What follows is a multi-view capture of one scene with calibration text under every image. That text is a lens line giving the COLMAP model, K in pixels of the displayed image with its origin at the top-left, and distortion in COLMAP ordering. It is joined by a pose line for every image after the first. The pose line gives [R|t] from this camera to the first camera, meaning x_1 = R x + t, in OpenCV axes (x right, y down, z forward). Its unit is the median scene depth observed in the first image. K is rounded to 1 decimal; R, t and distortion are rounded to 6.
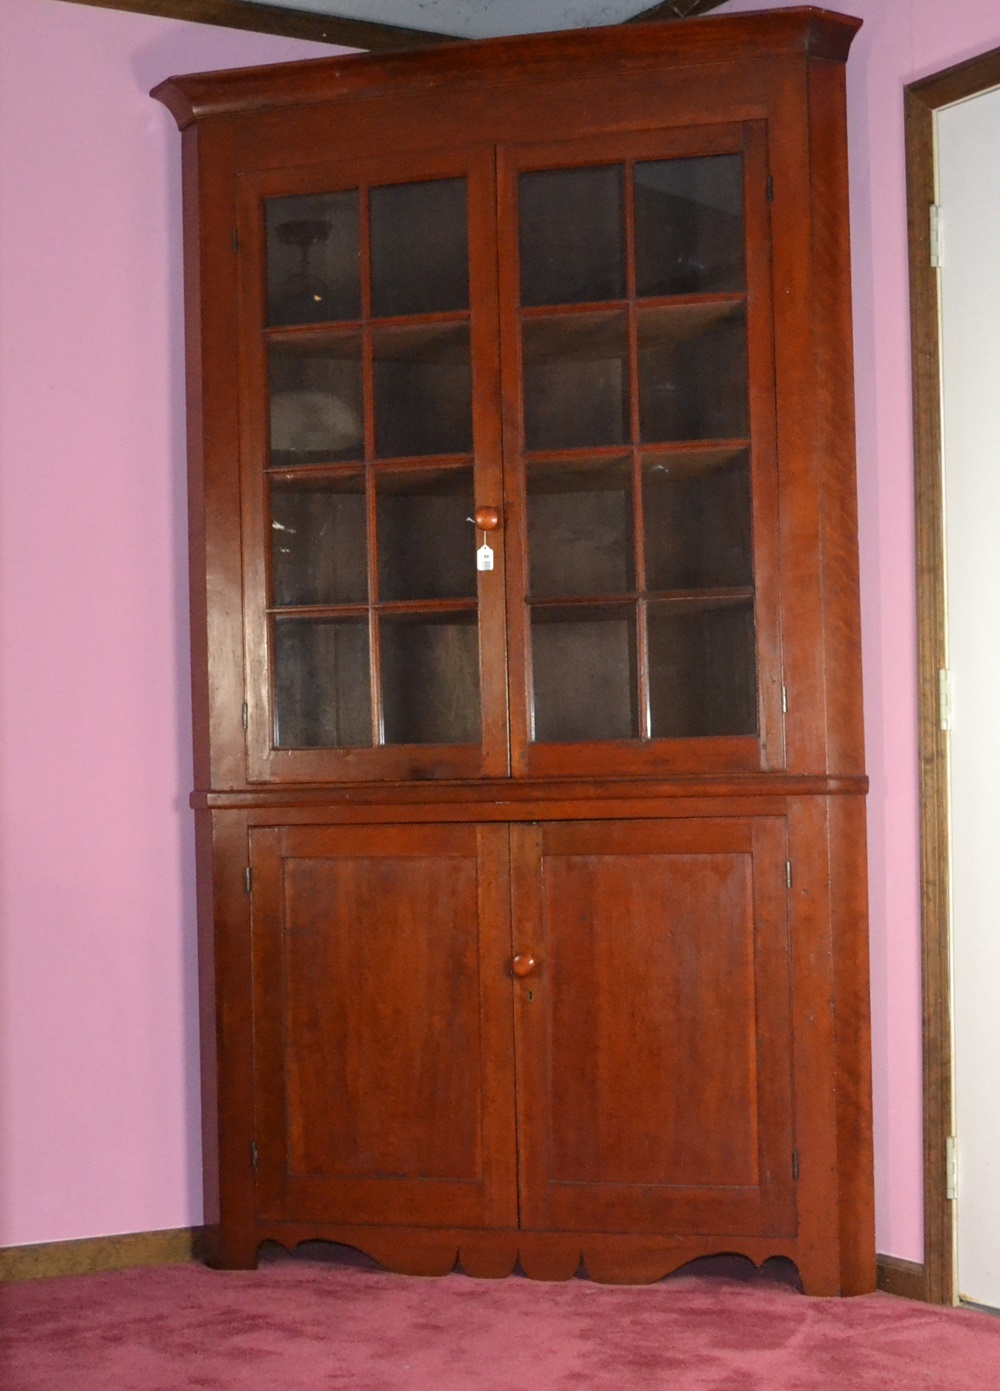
lens RADIAL K [[2256.7, 0, 519.5], [0, 2256.7, 755.4], [0, 0, 1]] dist [-0.054604, -0.034376]
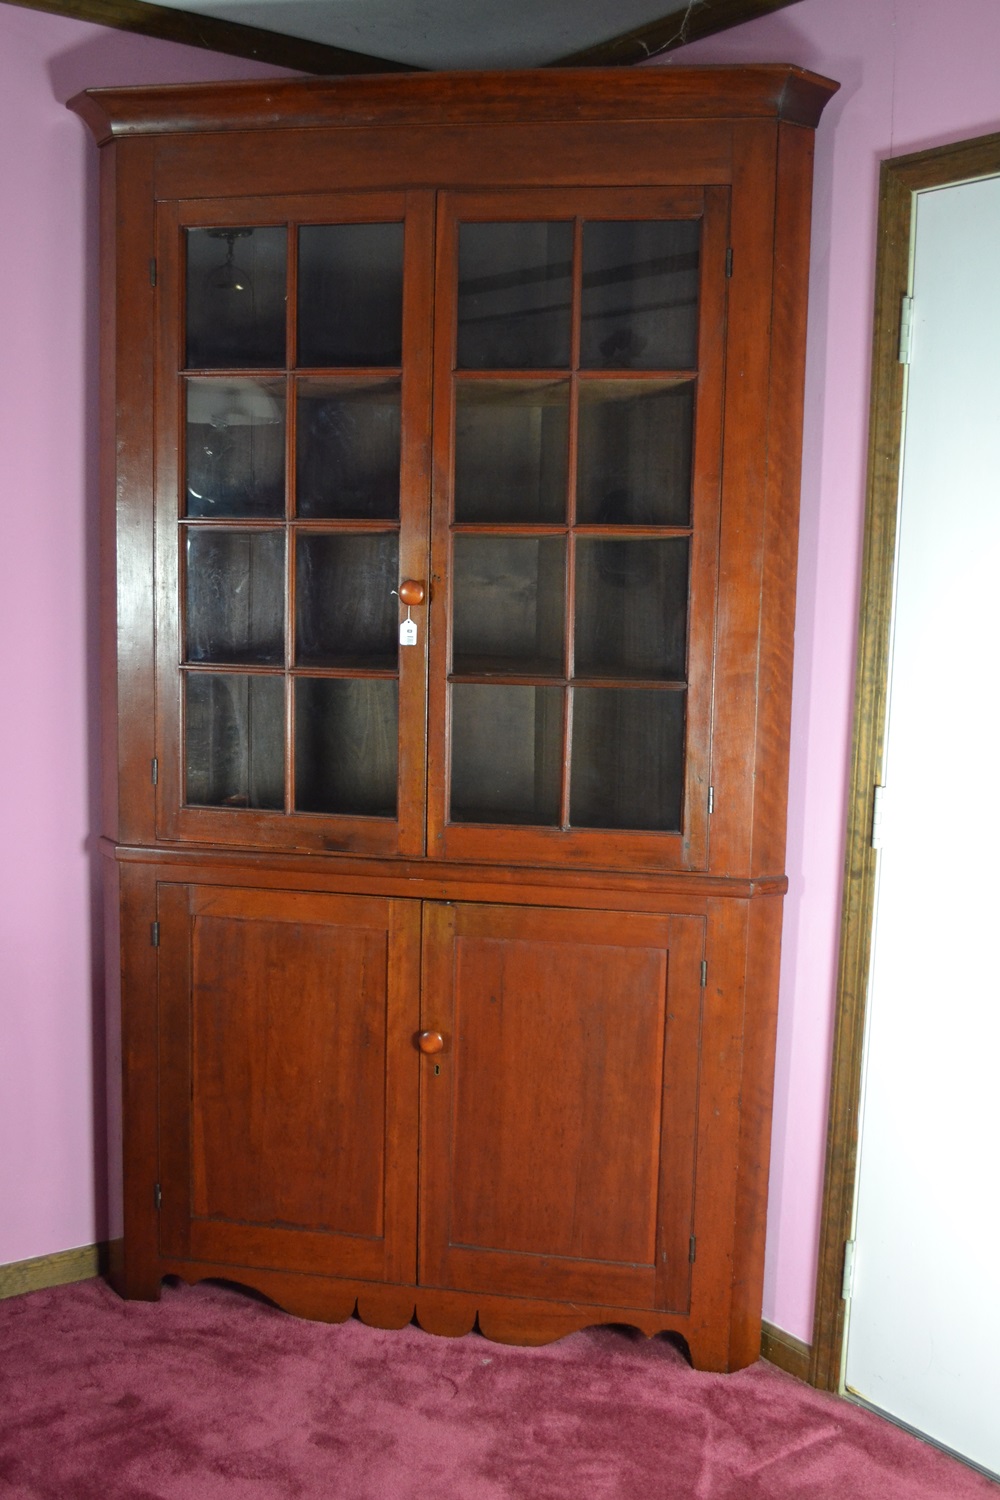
lens RADIAL K [[1515.2, 0, 508.6], [0, 1515.2, 757.0], [0, 0, 1]] dist [-0.057926, 0.007762]
pose [[0.994814, 0.034461, 0.095697, -0.033600], [-0.046761, 0.990487, 0.129418, -0.123630], [-0.090327, -0.133221, 0.986962, 0.357901]]
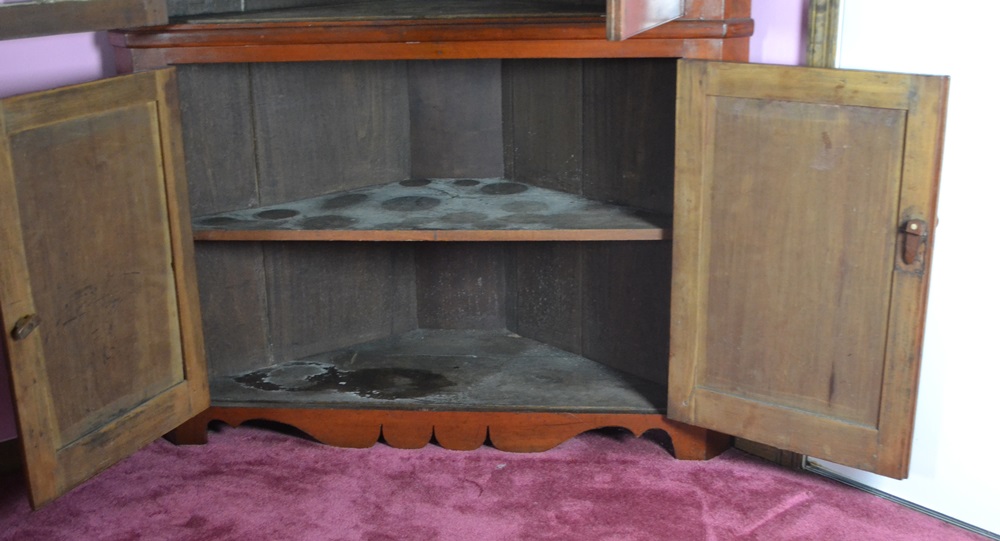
lens RADIAL K [[1136.6, 0, 492.6], [0, 1136.6, 314.2], [0, 0, 1]] dist [-0.055262, 0.002358]
pose [[0.983913, -0.055147, 0.169921, -0.070606], [-0.003919, 0.944268, 0.329154, -0.035307], [-0.178603, -0.324525, 0.928862, 0.466500]]
